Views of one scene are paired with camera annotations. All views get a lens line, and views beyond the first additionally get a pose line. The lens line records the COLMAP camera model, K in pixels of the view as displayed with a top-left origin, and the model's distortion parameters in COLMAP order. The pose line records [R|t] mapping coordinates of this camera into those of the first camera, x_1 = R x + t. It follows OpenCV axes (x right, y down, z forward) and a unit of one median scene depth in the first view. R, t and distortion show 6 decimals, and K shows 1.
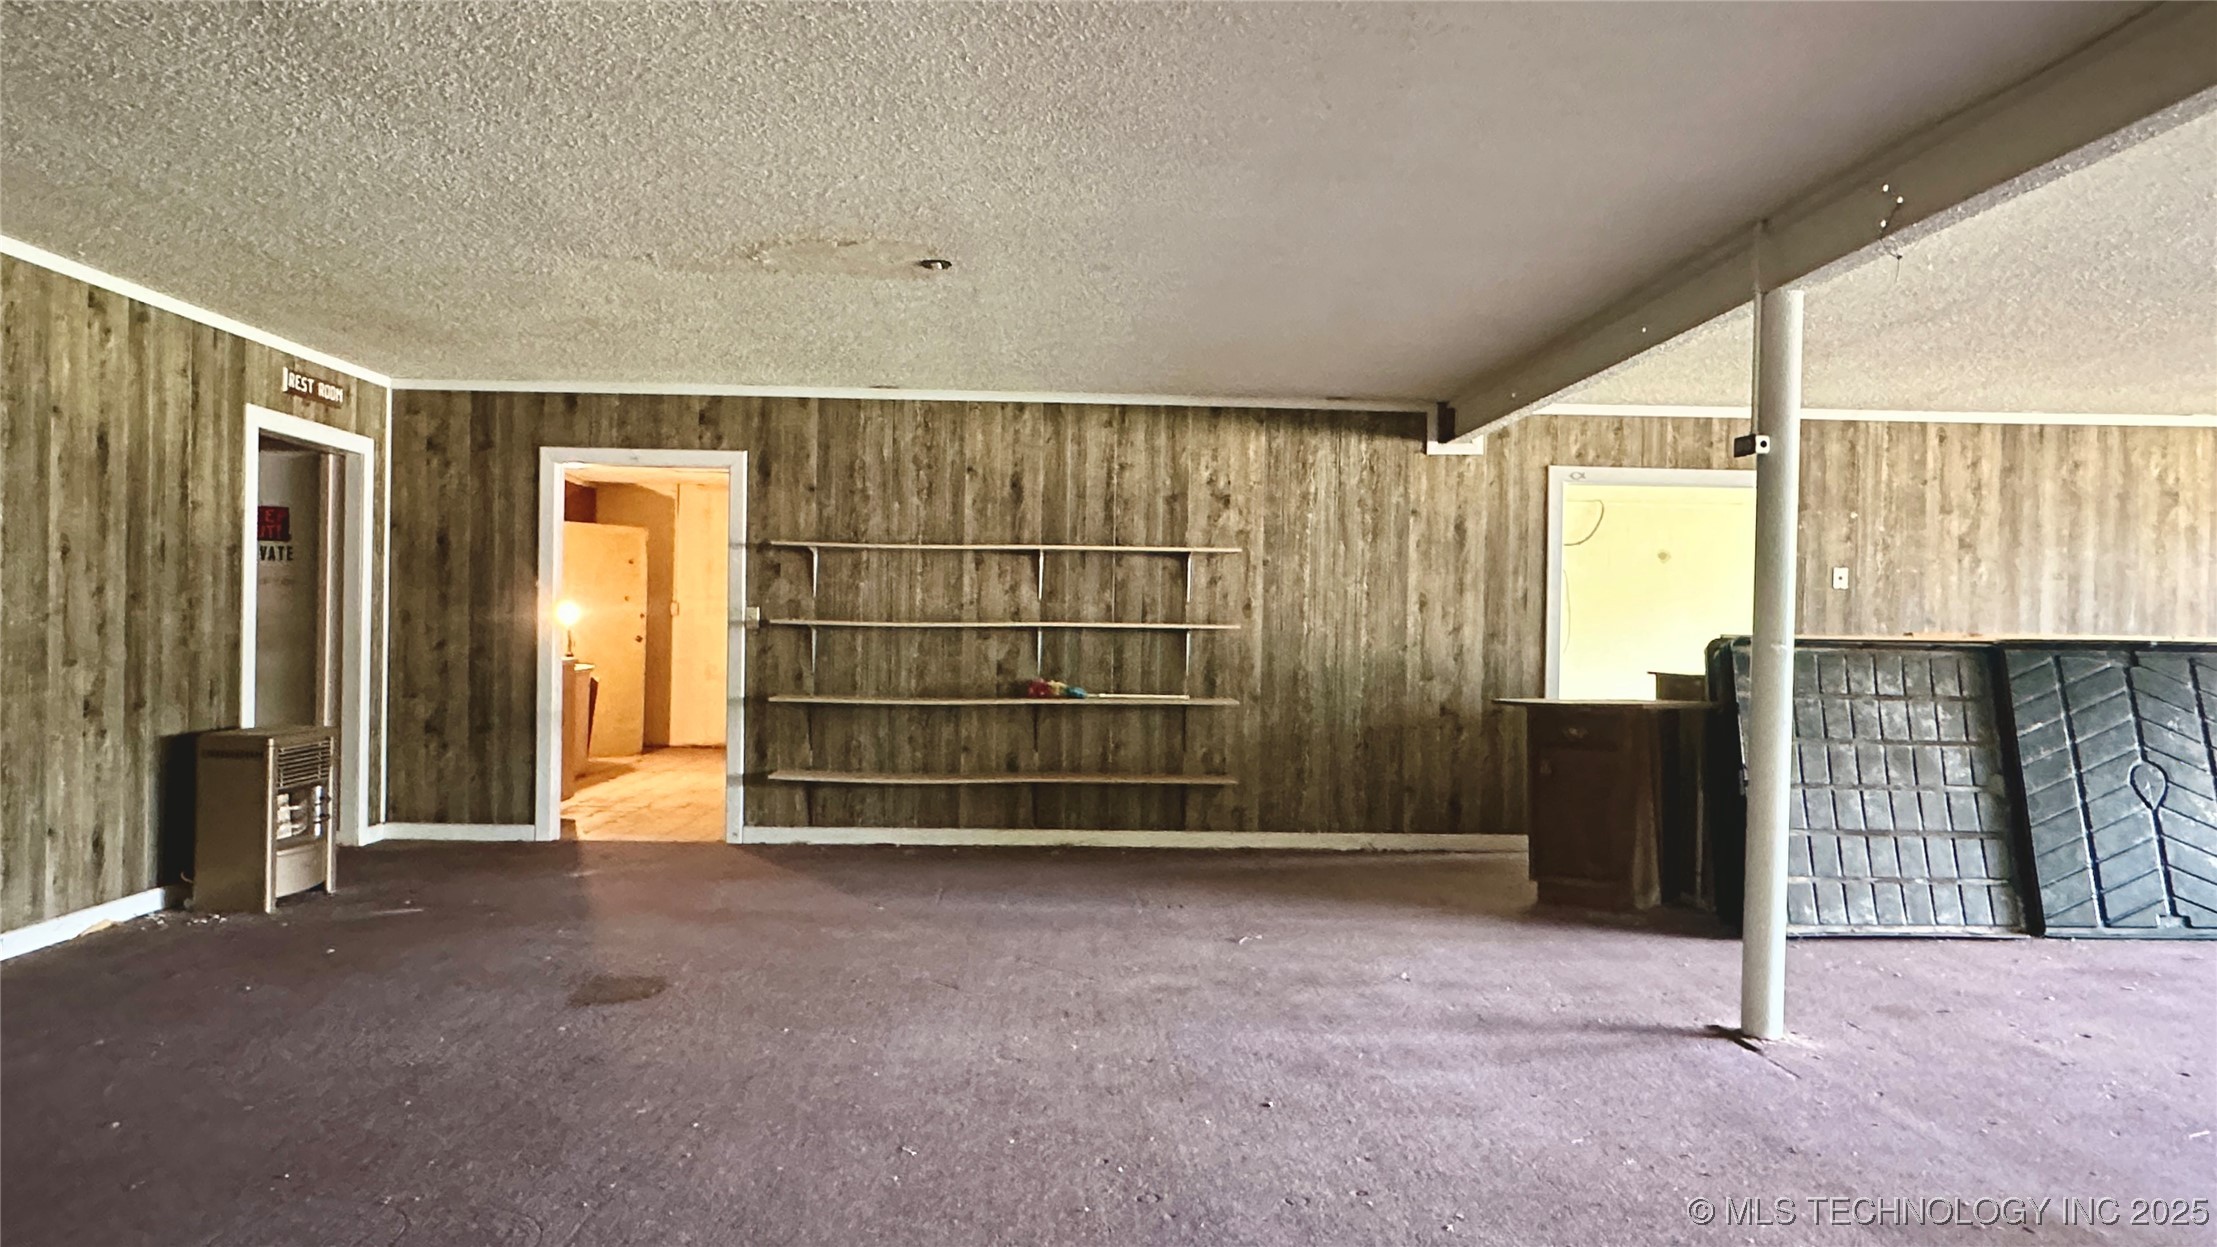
lens RADIAL K [[1419.3, 0, 1100.6], [0, 1419.3, 635.8], [0, 0, 1]] dist [-0.001650, -0.000044]
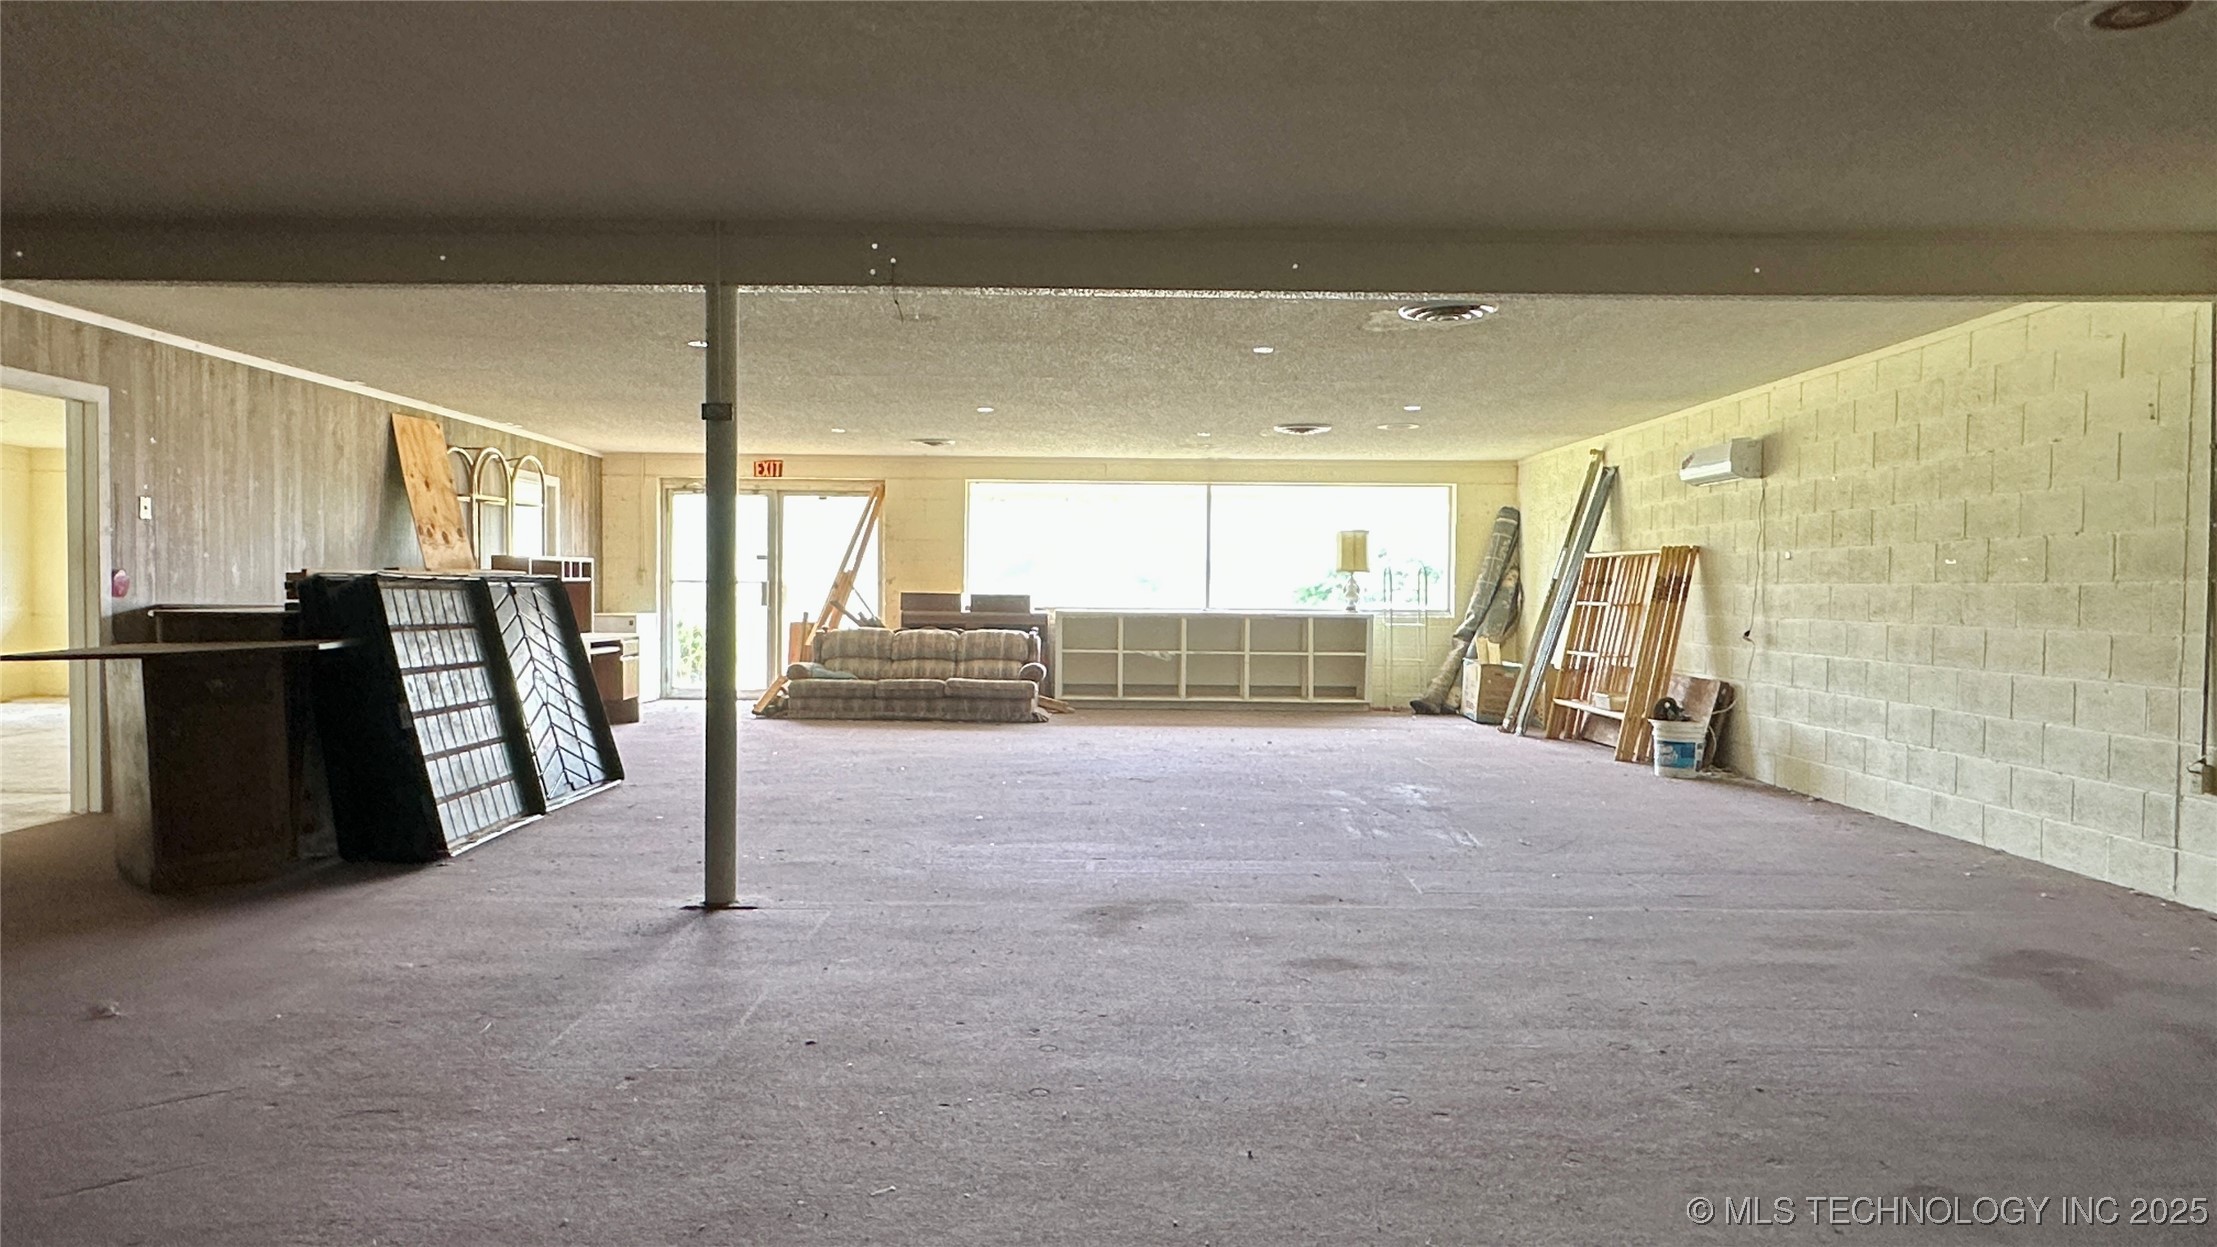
lens RADIAL K [[1419.3, 0, 1100.6], [0, 1419.3, 635.8], [0, 0, 1]] dist [-0.001650, -0.000044]
pose [[0.032932, -0.047093, 0.998348, -0.388857], [-0.001027, 0.998887, 0.047152, -0.001715], [-0.999457, -0.002578, 0.032847, 0.344496]]
